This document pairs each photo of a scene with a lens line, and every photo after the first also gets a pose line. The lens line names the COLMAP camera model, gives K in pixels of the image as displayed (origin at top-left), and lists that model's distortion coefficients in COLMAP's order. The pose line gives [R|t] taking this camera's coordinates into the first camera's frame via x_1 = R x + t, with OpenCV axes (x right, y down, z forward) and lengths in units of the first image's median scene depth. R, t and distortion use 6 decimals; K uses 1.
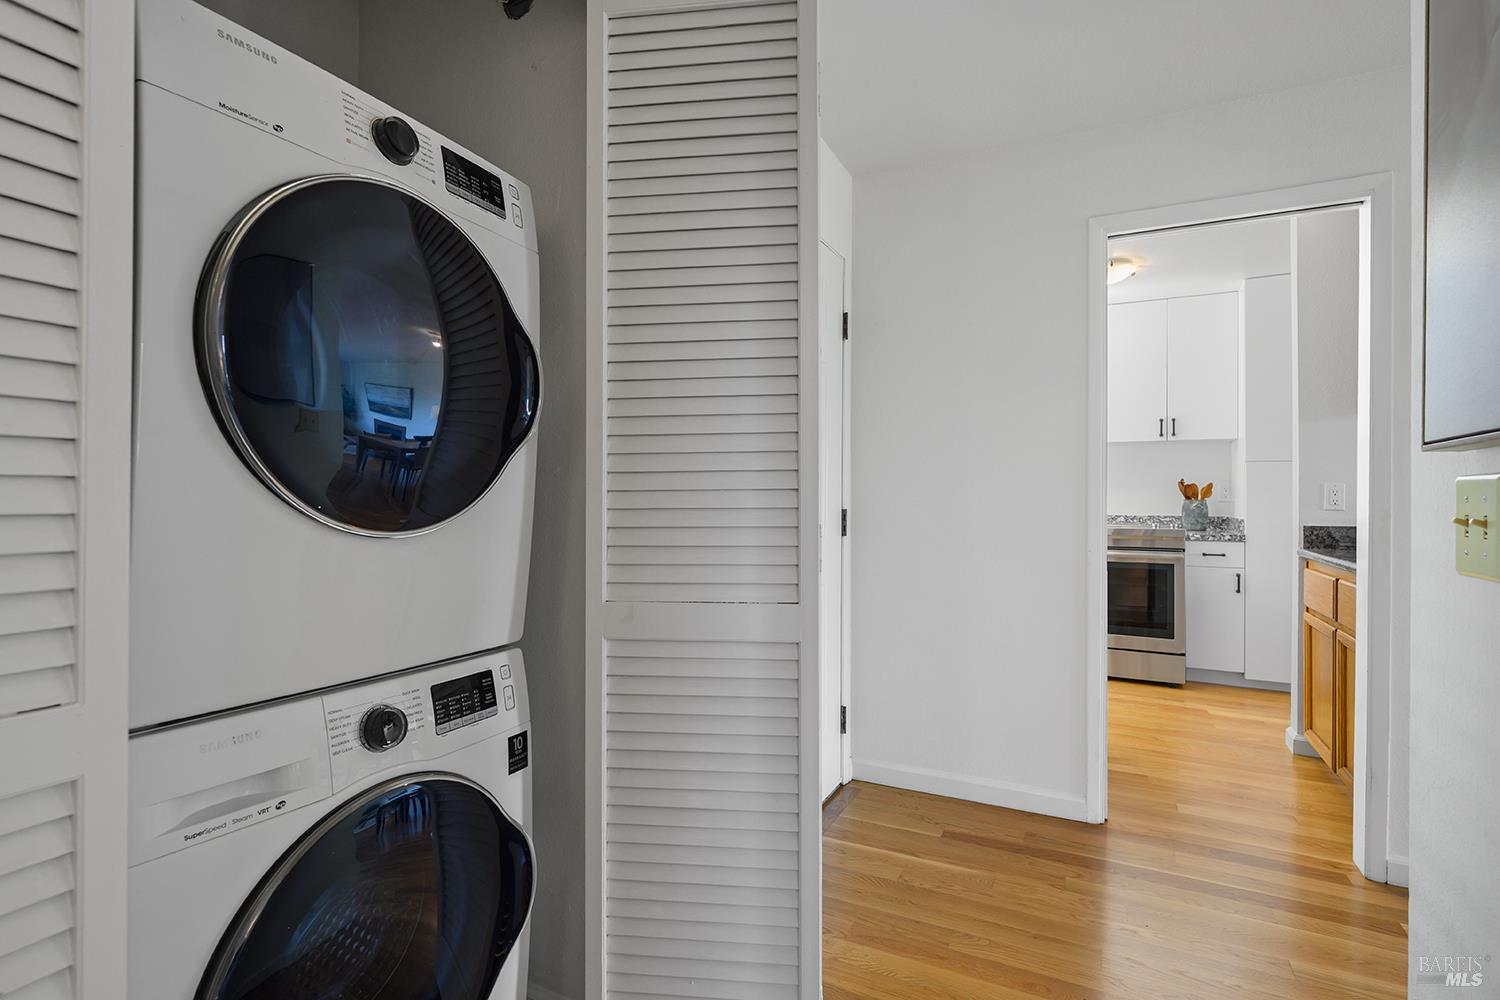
lens RADIAL K [[728.0, 0, 758.6], [0, 728.0, 487.2], [0, 0, 1]] dist [-0.001593, 0.000121]
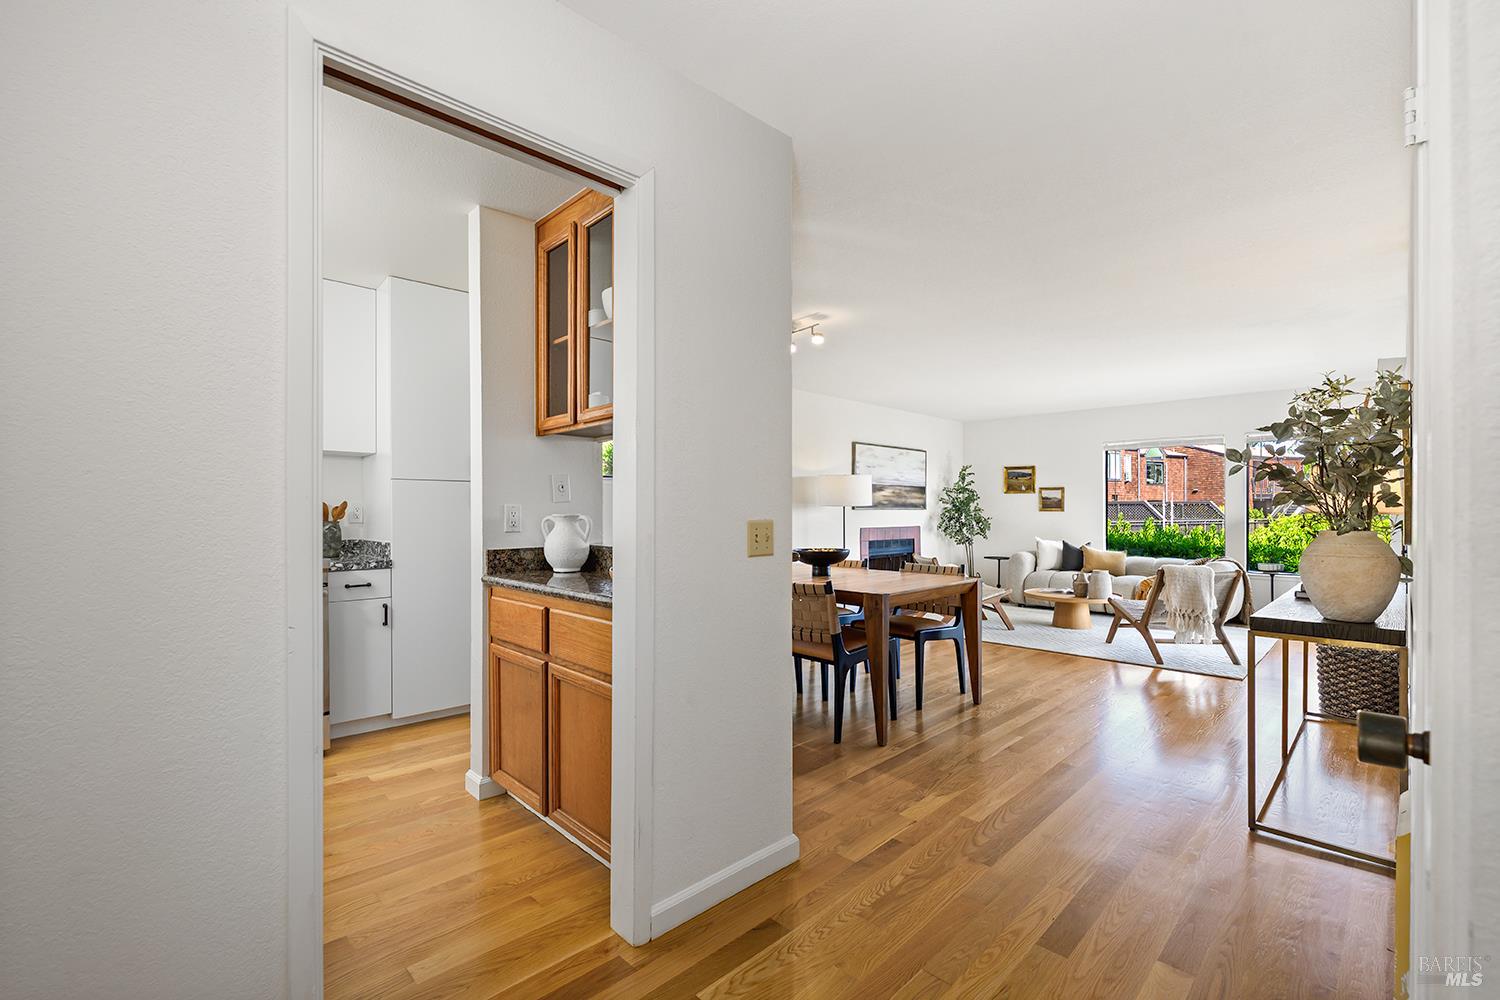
lens RADIAL K [[646.3, 0, 748.0], [0, 646.3, 514.1], [0, 0, 1]] dist [-0.001273, 0.000627]
pose [[0.350899, -0.013778, 0.936312, 0.075549], [-0.003426, 0.999866, 0.015997, -0.005342], [-0.936407, -0.008822, 0.350805, 0.305427]]
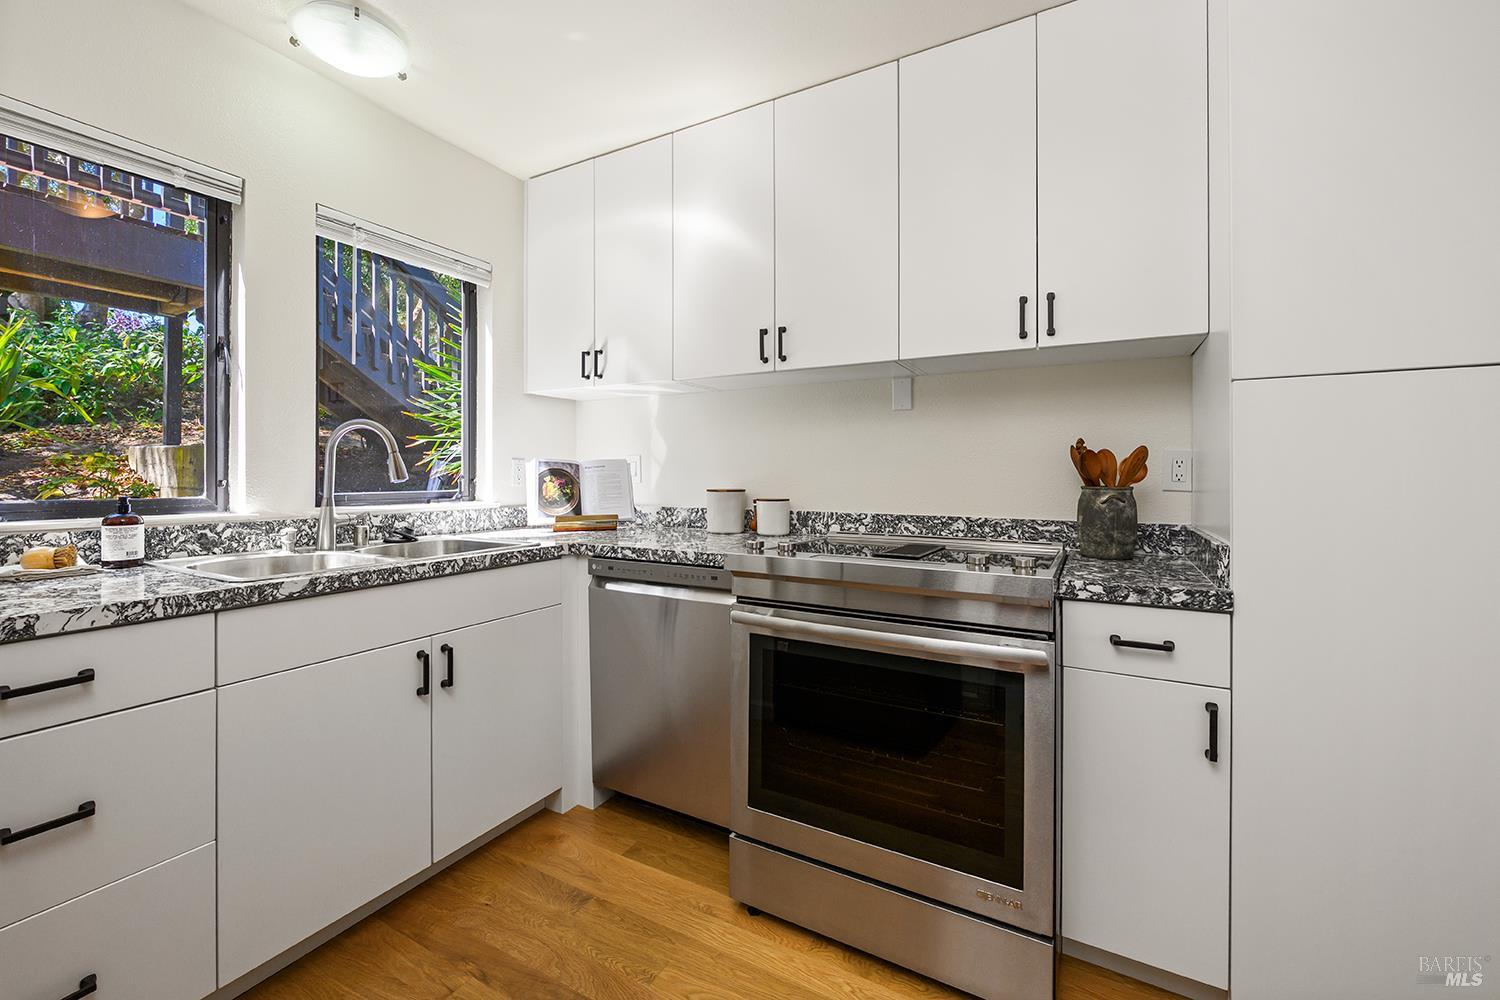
lens RADIAL K [[609.9, 0, 762.2], [0, 609.9, 471.3], [0, 0, 1]] dist [-0.006763, -0.000394]
pose [[0.998984, -0.007030, -0.044521, 0.457065], [0.007266, 0.999960, 0.005156, 0.005713], [0.044483, -0.005474, 0.998995, 0.699334]]
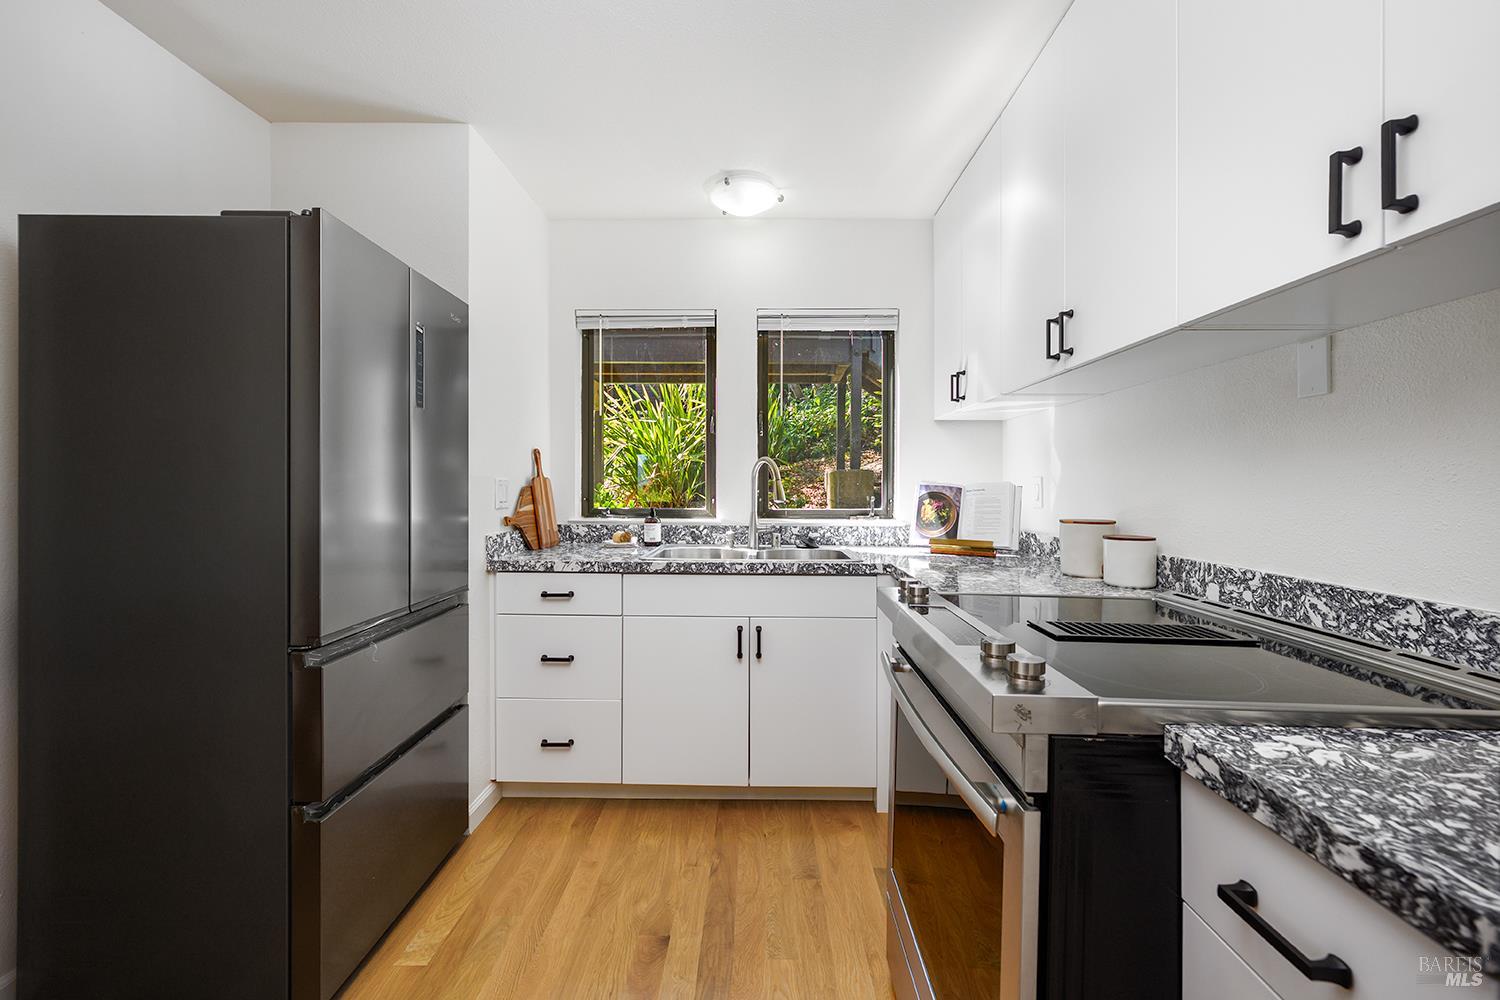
lens RADIAL K [[609.9, 0, 749.0], [0, 609.9, 485.1], [0, 0, 1]] dist [-0.006763, -0.000394]
pose [[0.419378, -0.007356, -0.907782, 0.698813], [0.006926, 0.999964, -0.004904, -0.000213], [0.907785, -0.004230, 0.419414, 0.851142]]
